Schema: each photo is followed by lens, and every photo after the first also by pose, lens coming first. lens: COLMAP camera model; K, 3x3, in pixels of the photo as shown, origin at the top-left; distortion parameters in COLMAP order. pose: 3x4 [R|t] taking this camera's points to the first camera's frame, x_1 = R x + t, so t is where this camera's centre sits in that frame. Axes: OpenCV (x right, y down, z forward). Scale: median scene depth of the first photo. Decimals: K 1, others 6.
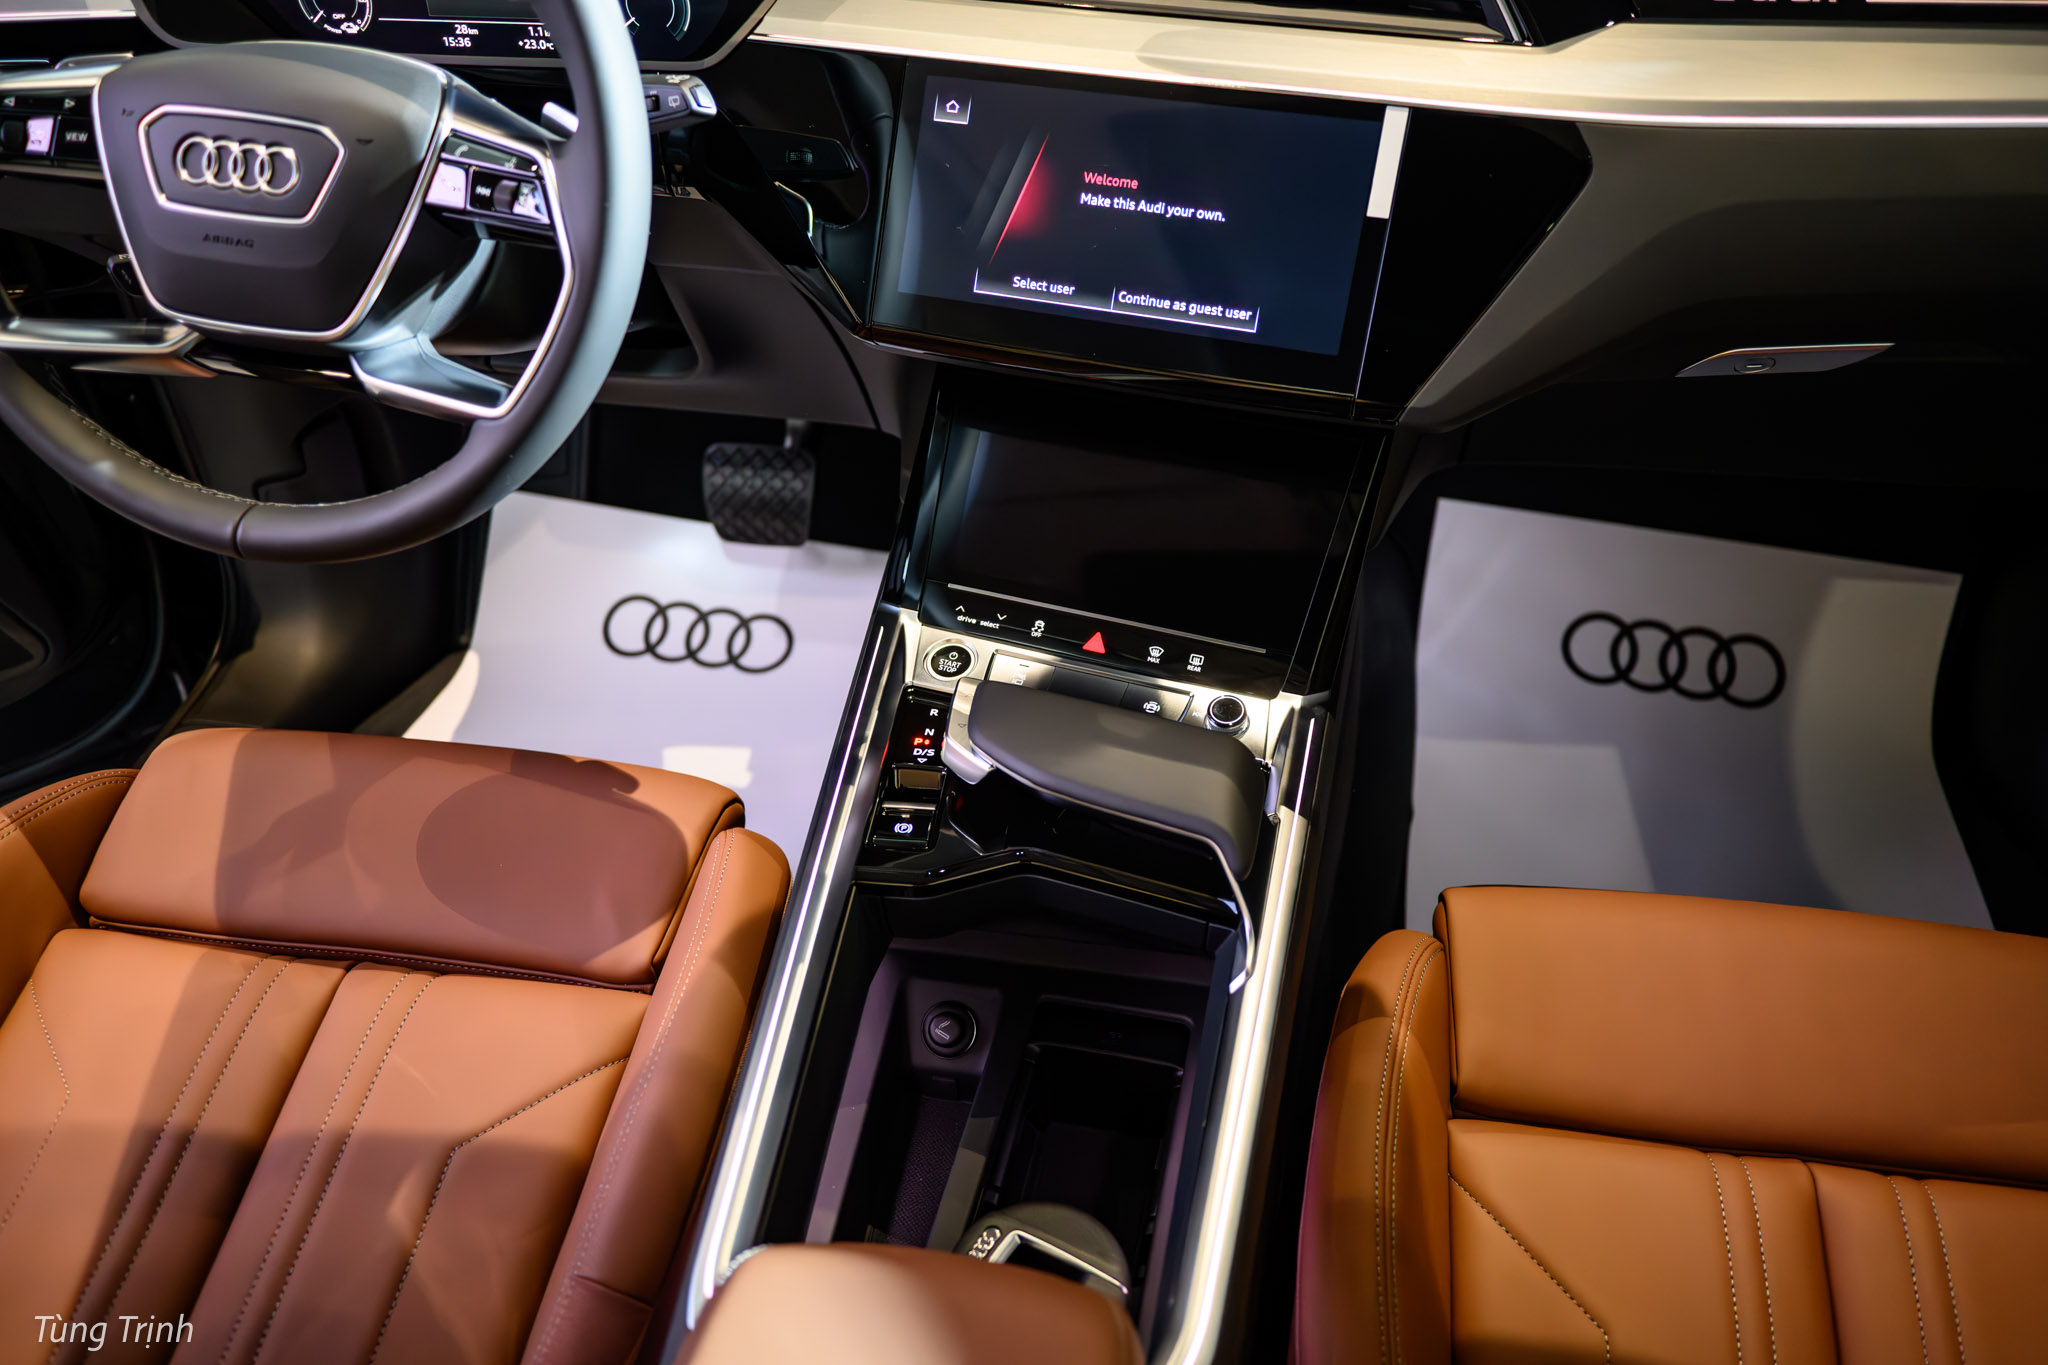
lens RADIAL K [[1624.0, 0, 1024.0], [0, 1624.0, 682.5], [0, 0, 1]] dist [0.002407, -0.003956]
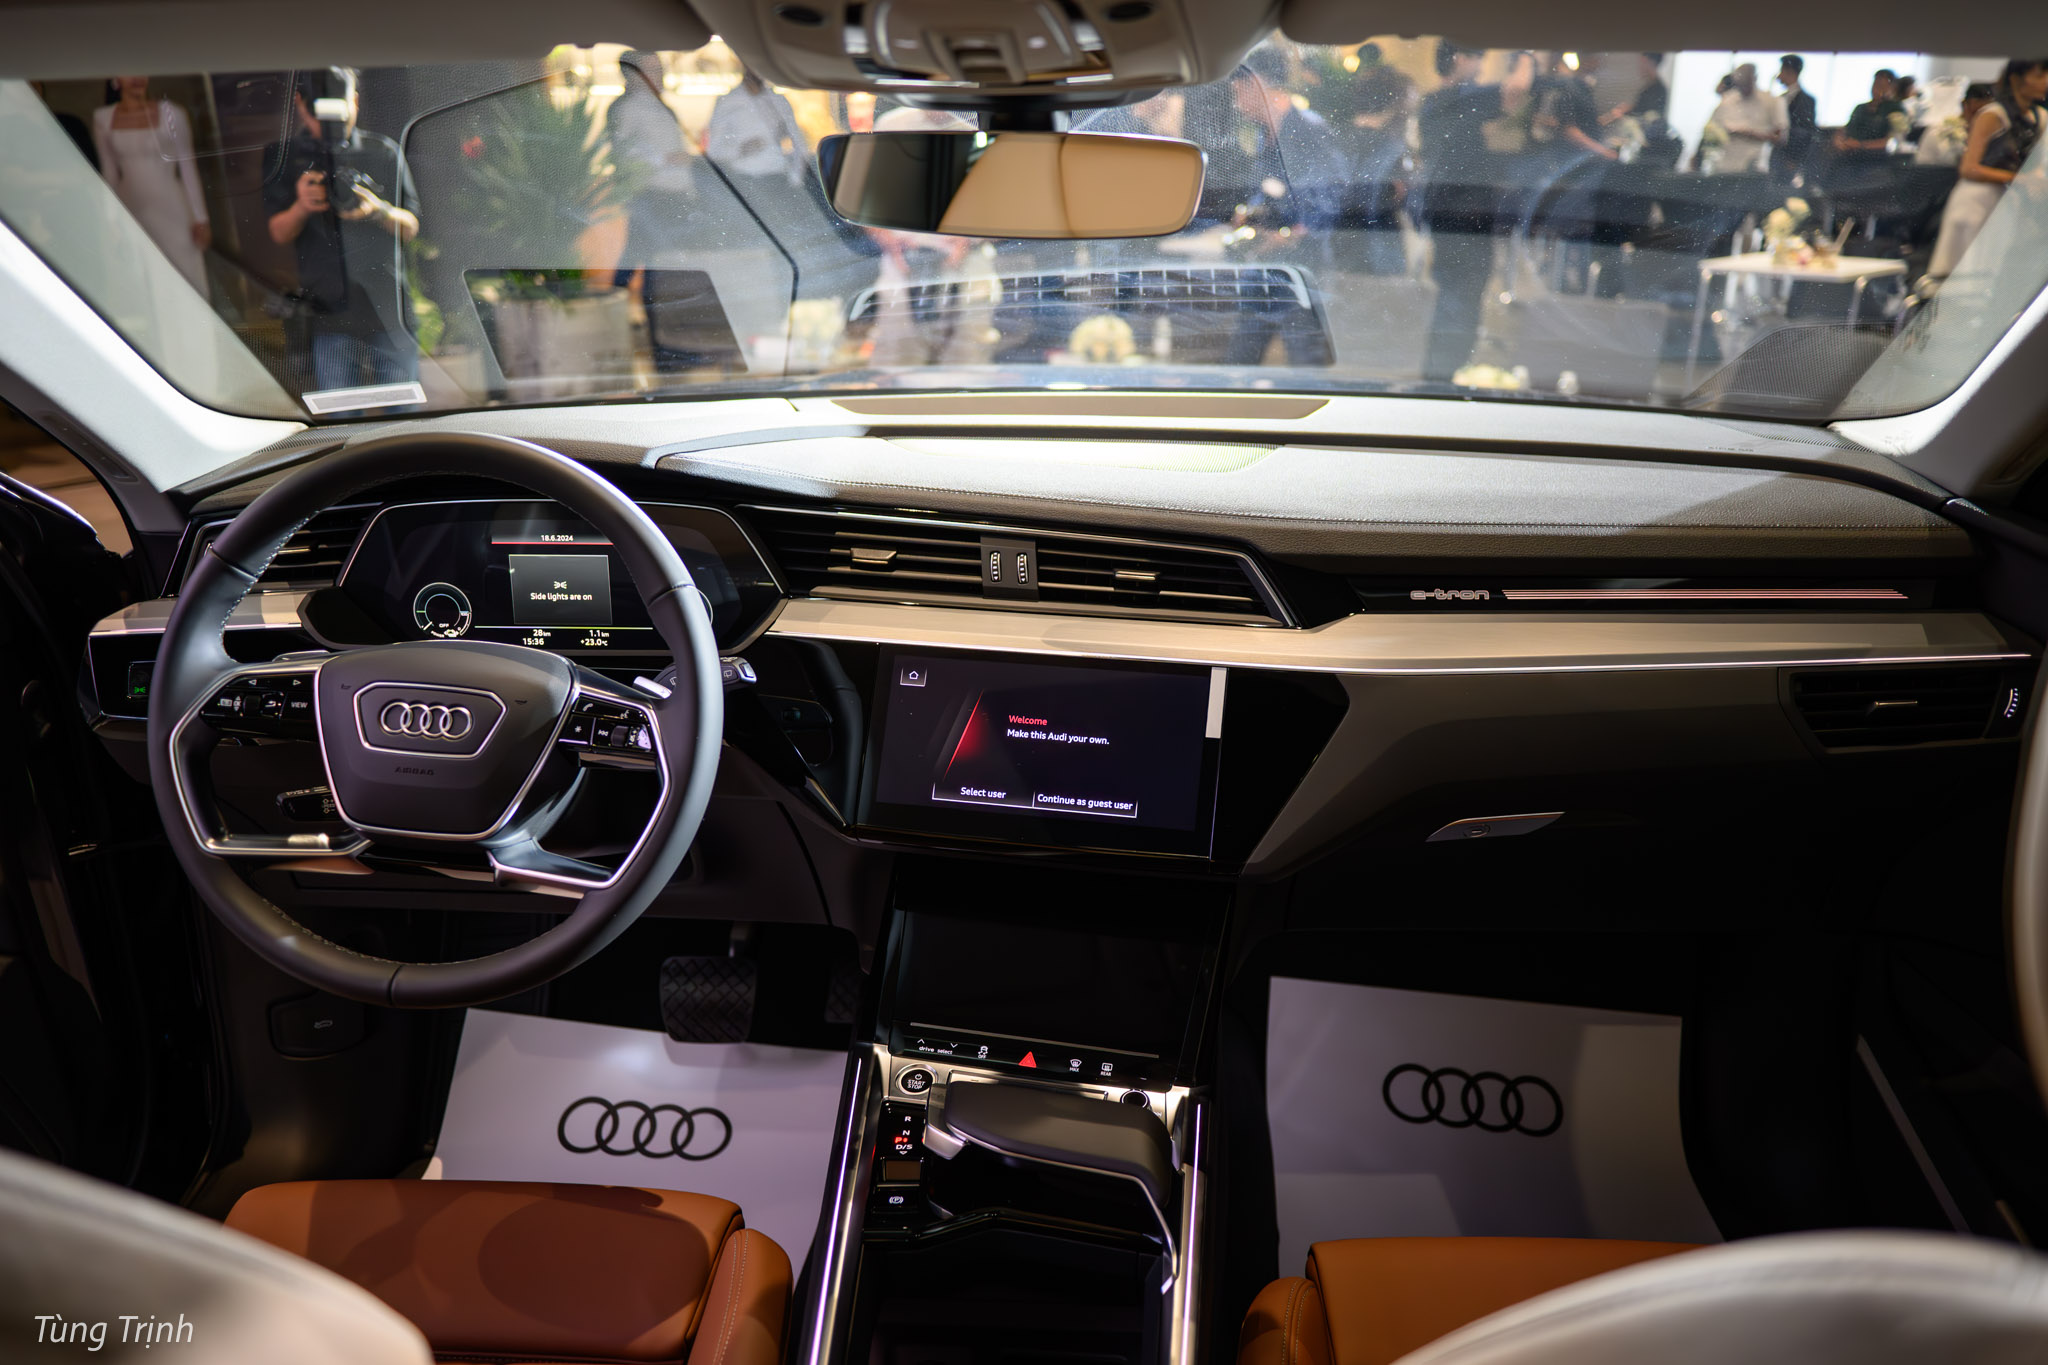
lens RADIAL K [[1624.0, 0, 1024.0], [0, 1624.0, 682.5], [0, 0, 1]] dist [0.002407, -0.003956]
pose [[0.993339, -0.019453, 0.113573, -0.108347], [0.057755, 0.936949, -0.344660, 0.149949], [-0.099708, 0.348924, 0.931832, -0.340987]]
